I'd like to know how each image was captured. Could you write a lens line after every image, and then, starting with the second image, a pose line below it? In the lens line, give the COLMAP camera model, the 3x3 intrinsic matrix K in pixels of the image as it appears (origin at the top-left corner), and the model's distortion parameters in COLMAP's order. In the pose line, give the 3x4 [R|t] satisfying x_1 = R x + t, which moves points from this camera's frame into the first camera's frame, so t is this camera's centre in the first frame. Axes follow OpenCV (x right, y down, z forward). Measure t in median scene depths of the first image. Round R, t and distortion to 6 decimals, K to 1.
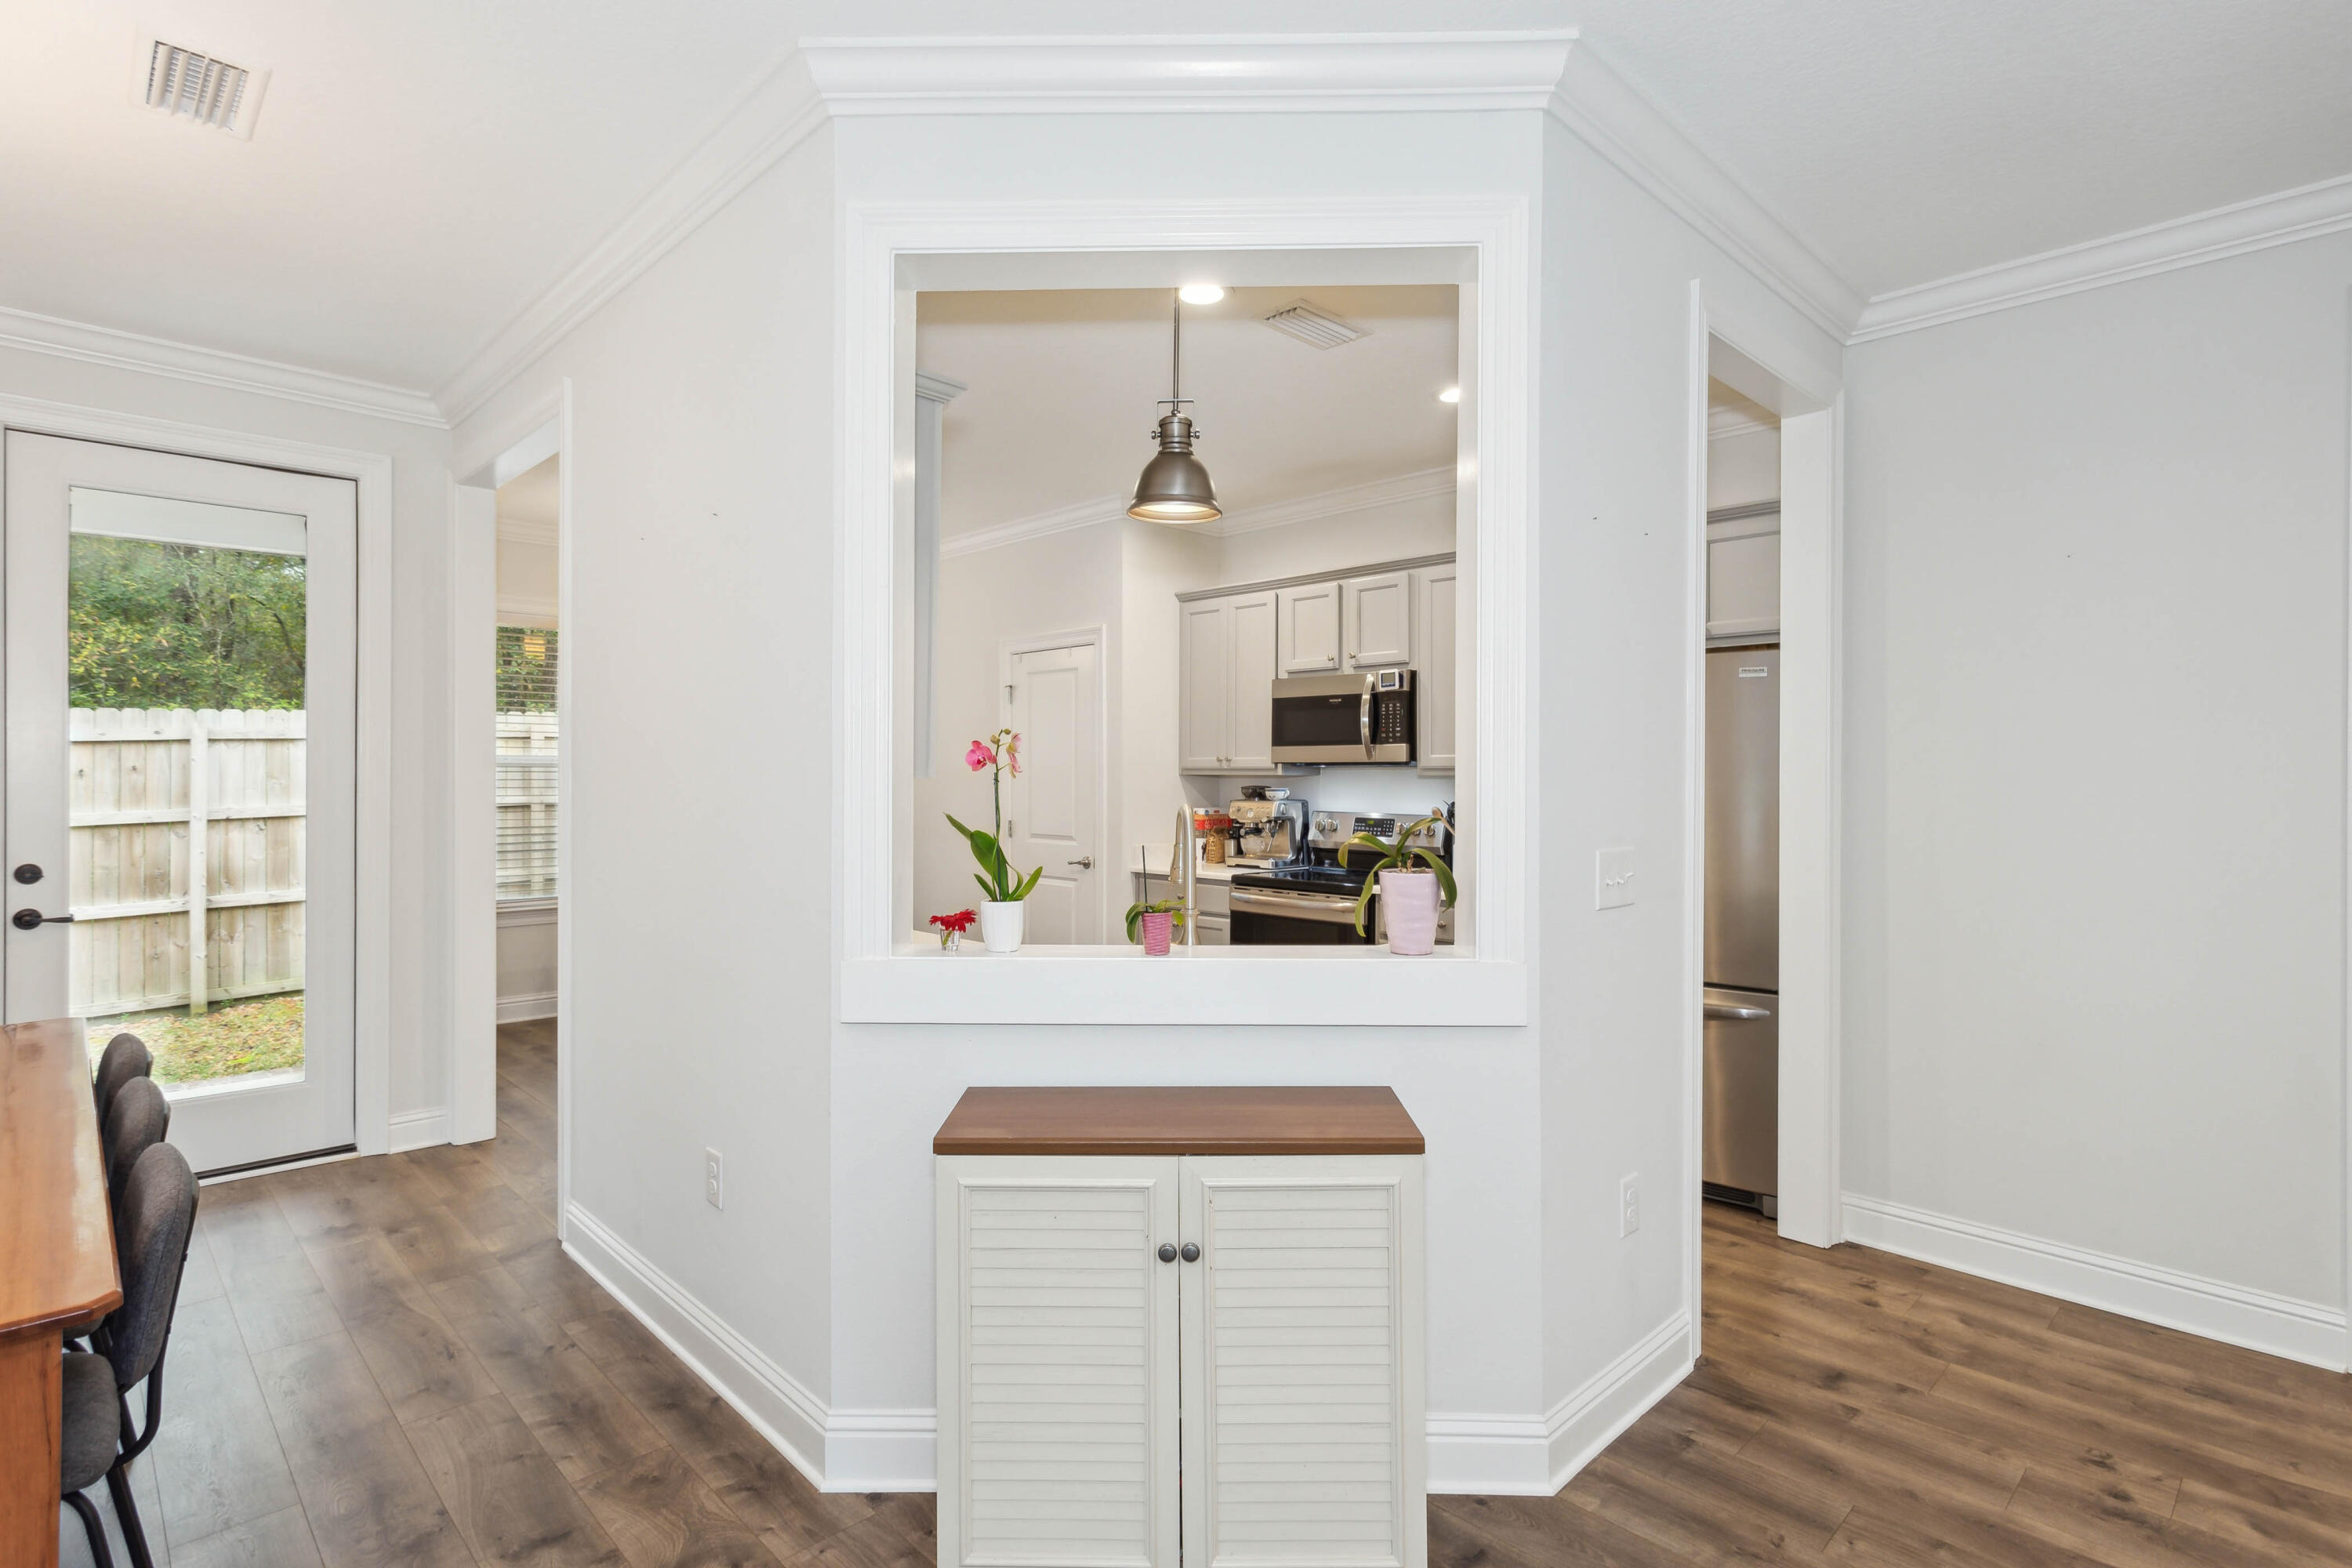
lens RADIAL K [[1155.6, 0, 1151.2], [0, 1155.6, 784.6], [0, 0, 1]] dist [0.014319, -0.000592]
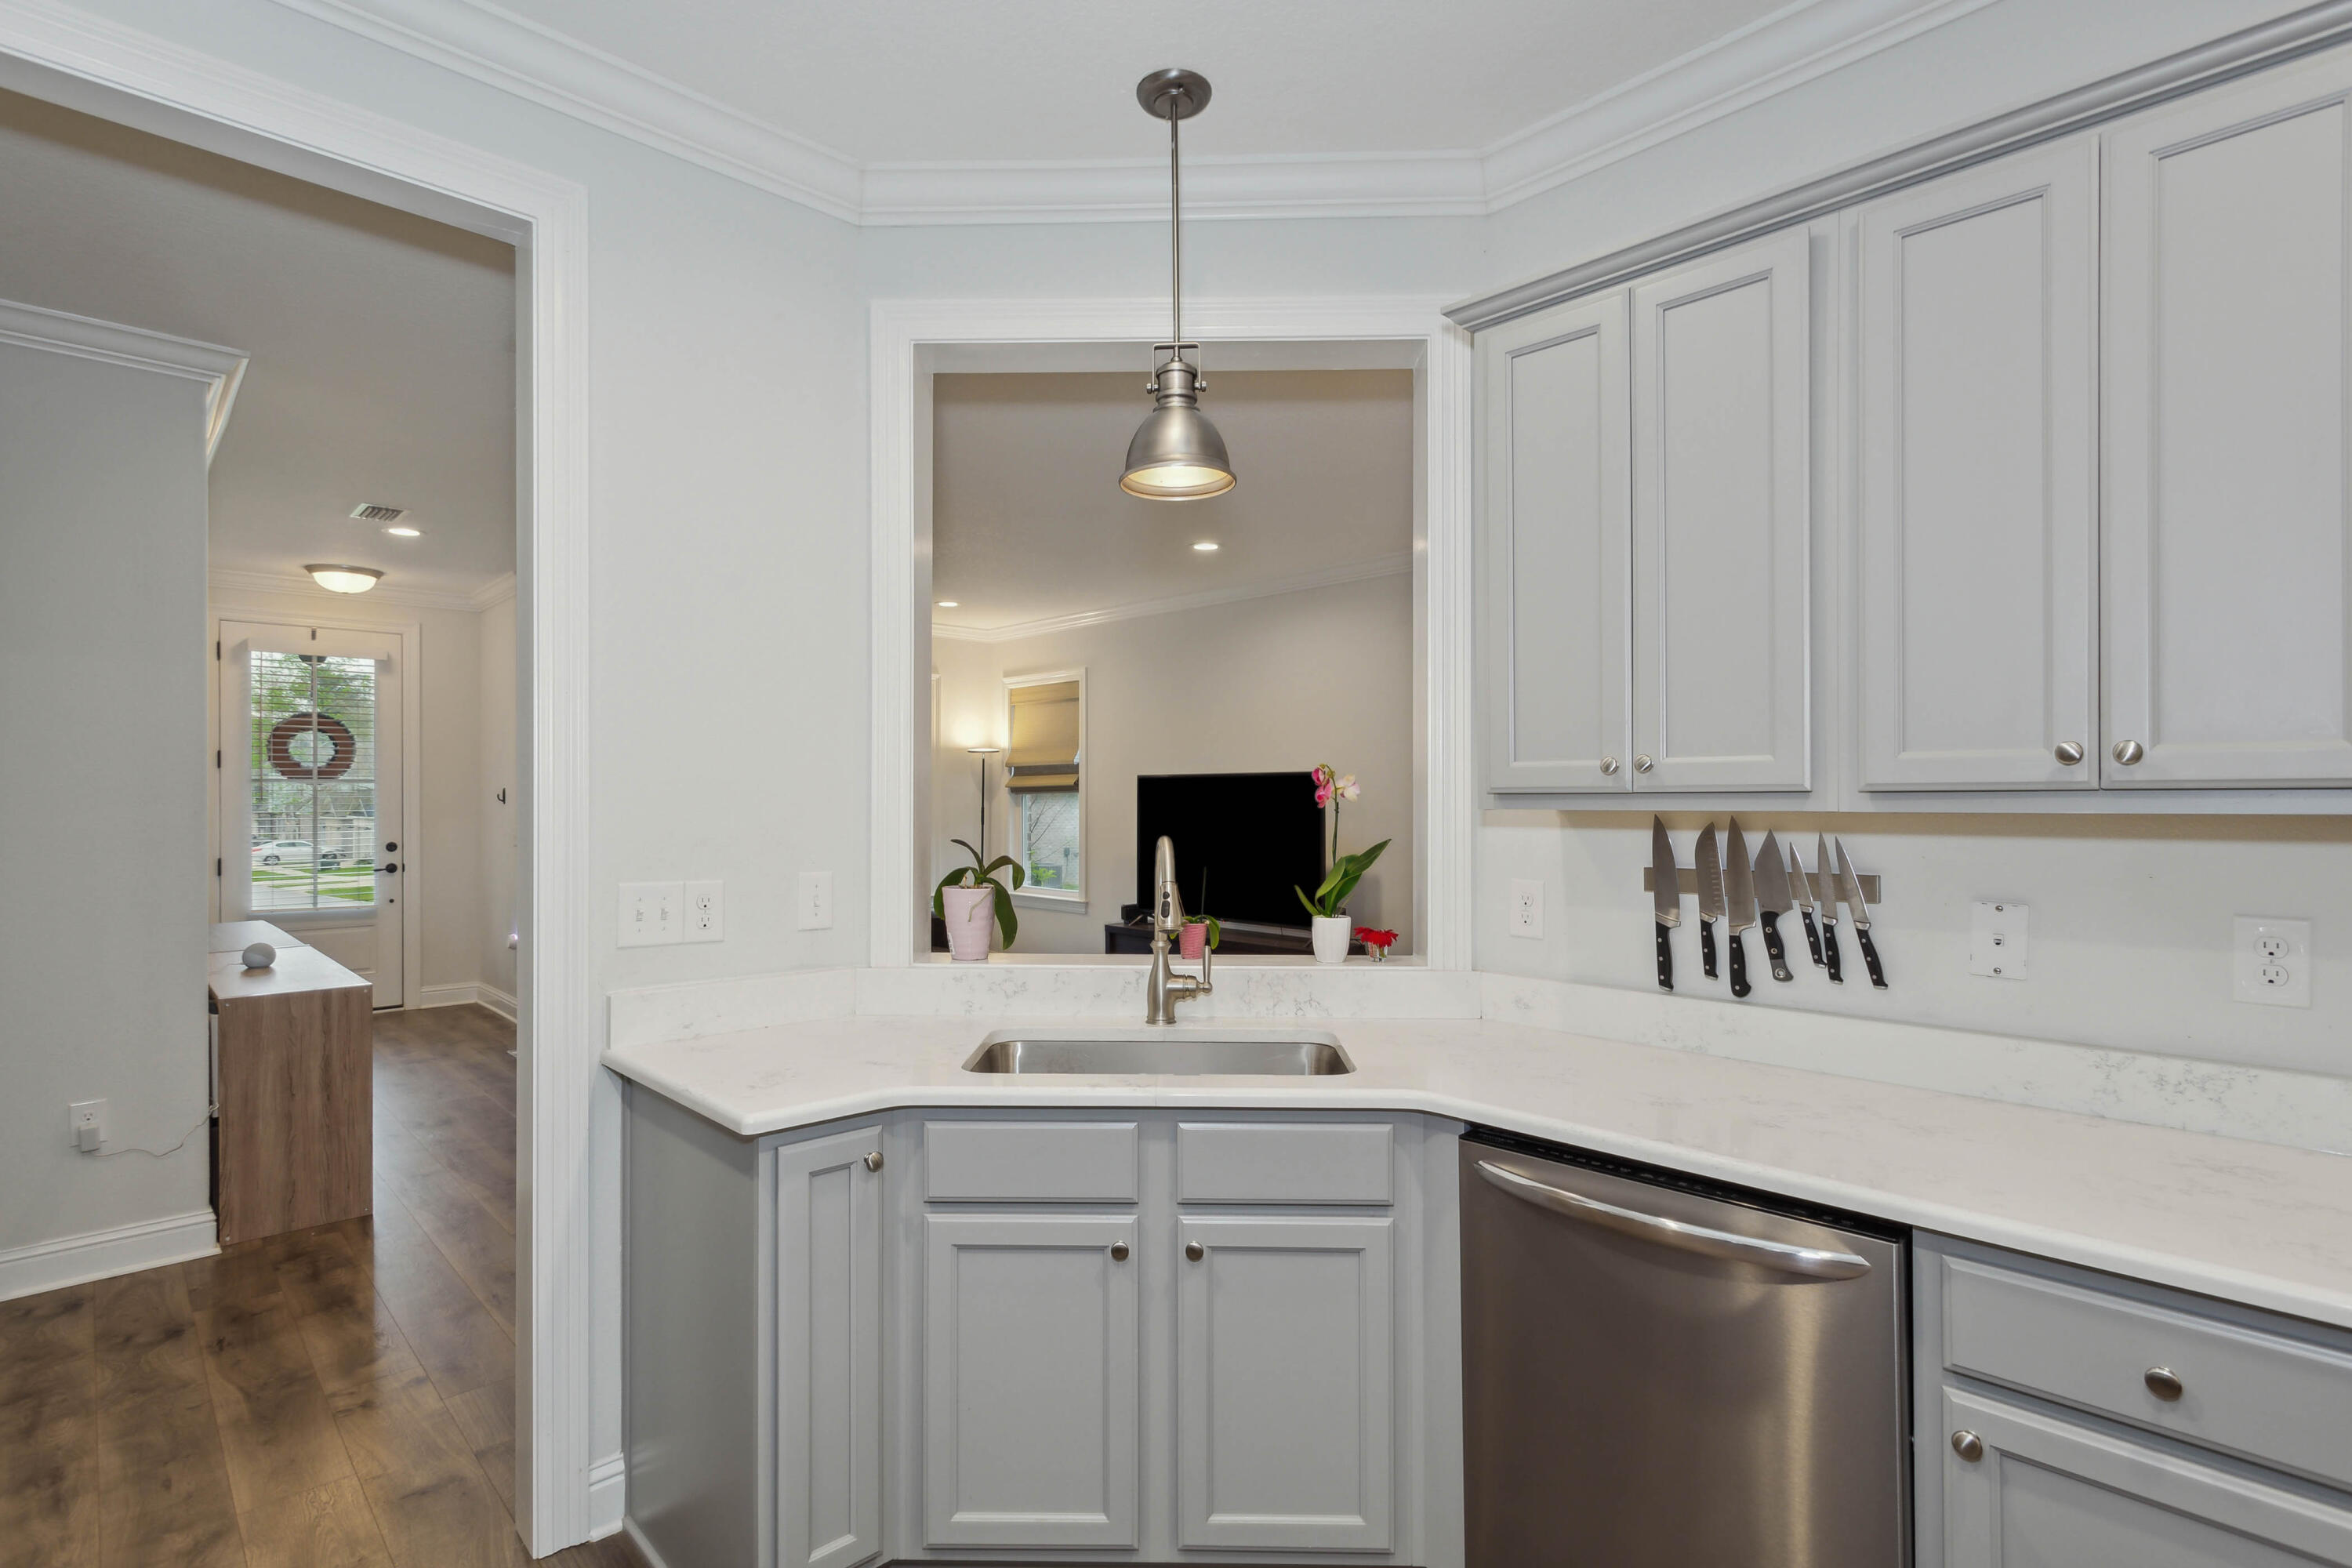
lens RADIAL K [[1131.8, 0, 1170.5], [0, 1131.8, 792.6], [0, 0, 1]] dist [0.004584, -0.000339]
pose [[-0.999999, -0.001604, -0.000511, 0.022927], [-0.001605, 0.999993, 0.003462, -0.018463], [0.000506, 0.003463, -0.999994, 1.743780]]
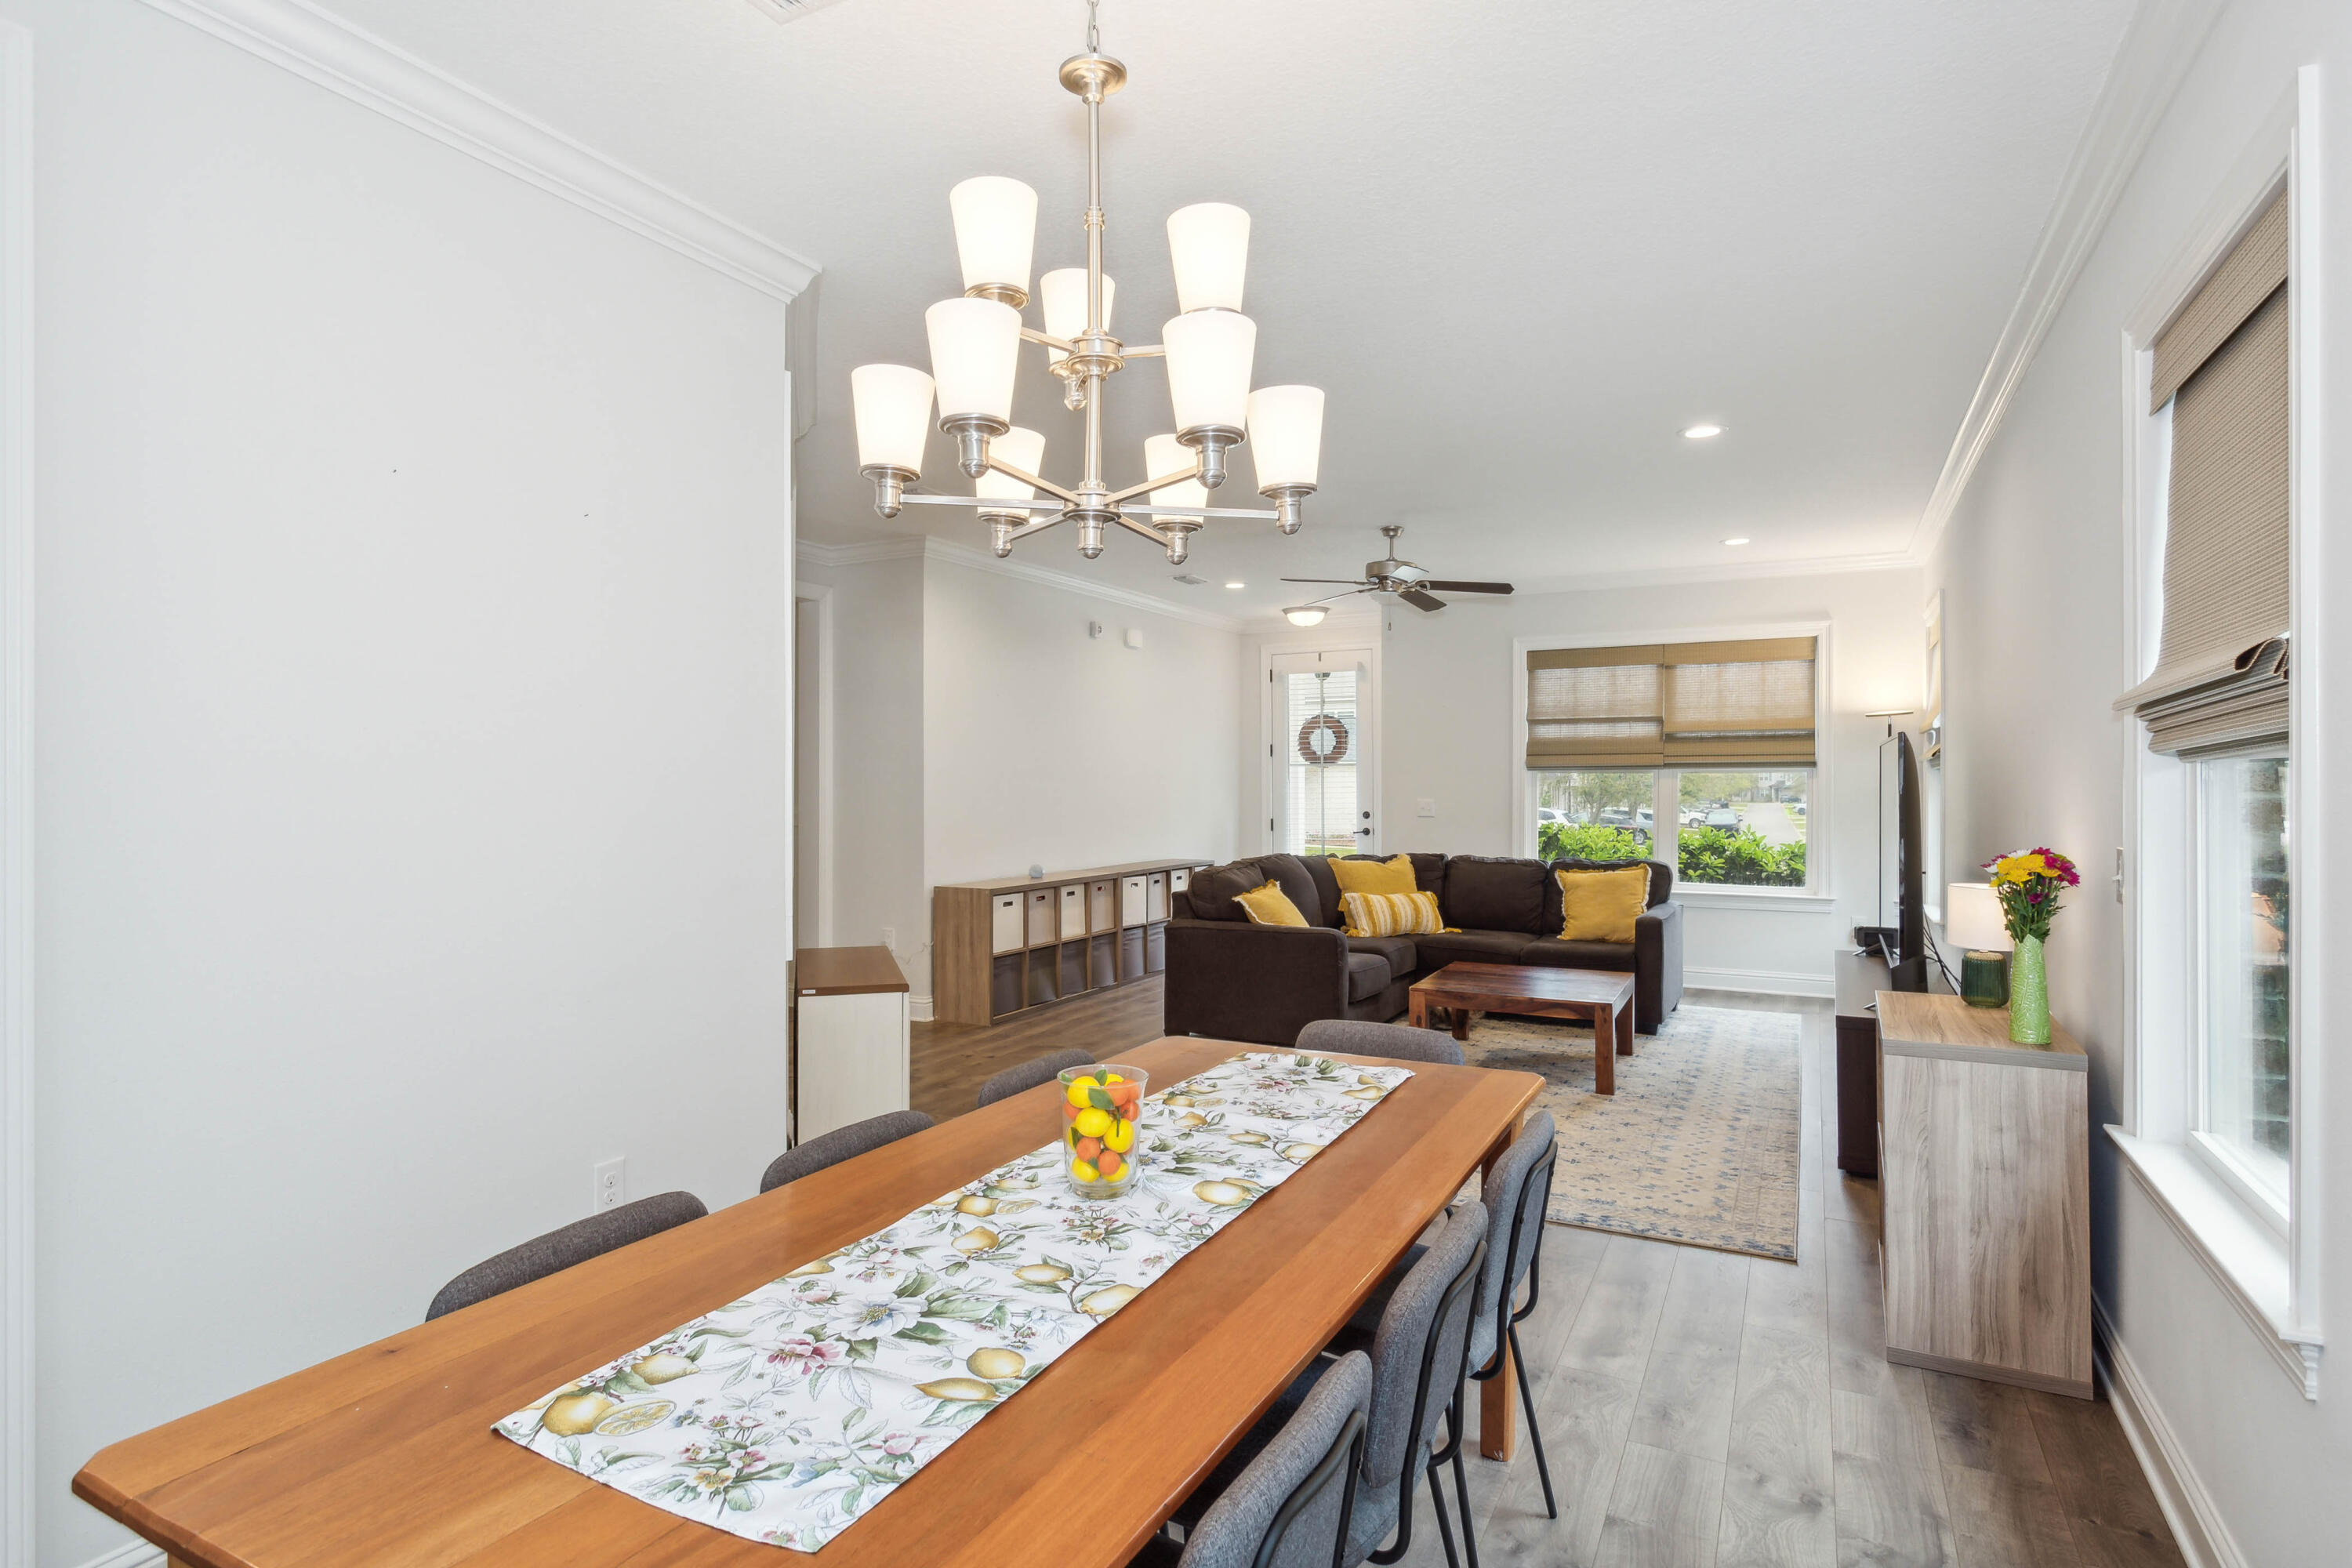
lens RADIAL K [[1223.2, 0, 1177.2], [0, 1223.2, 788.4], [0, 0, 1]] dist [-0.001923, 0.000127]
pose [[-0.327840, -0.010284, 0.944677, -1.453485], [0.009231, 0.999858, 0.014088, -0.016300], [-0.944688, 0.013339, -0.327699, 0.840468]]
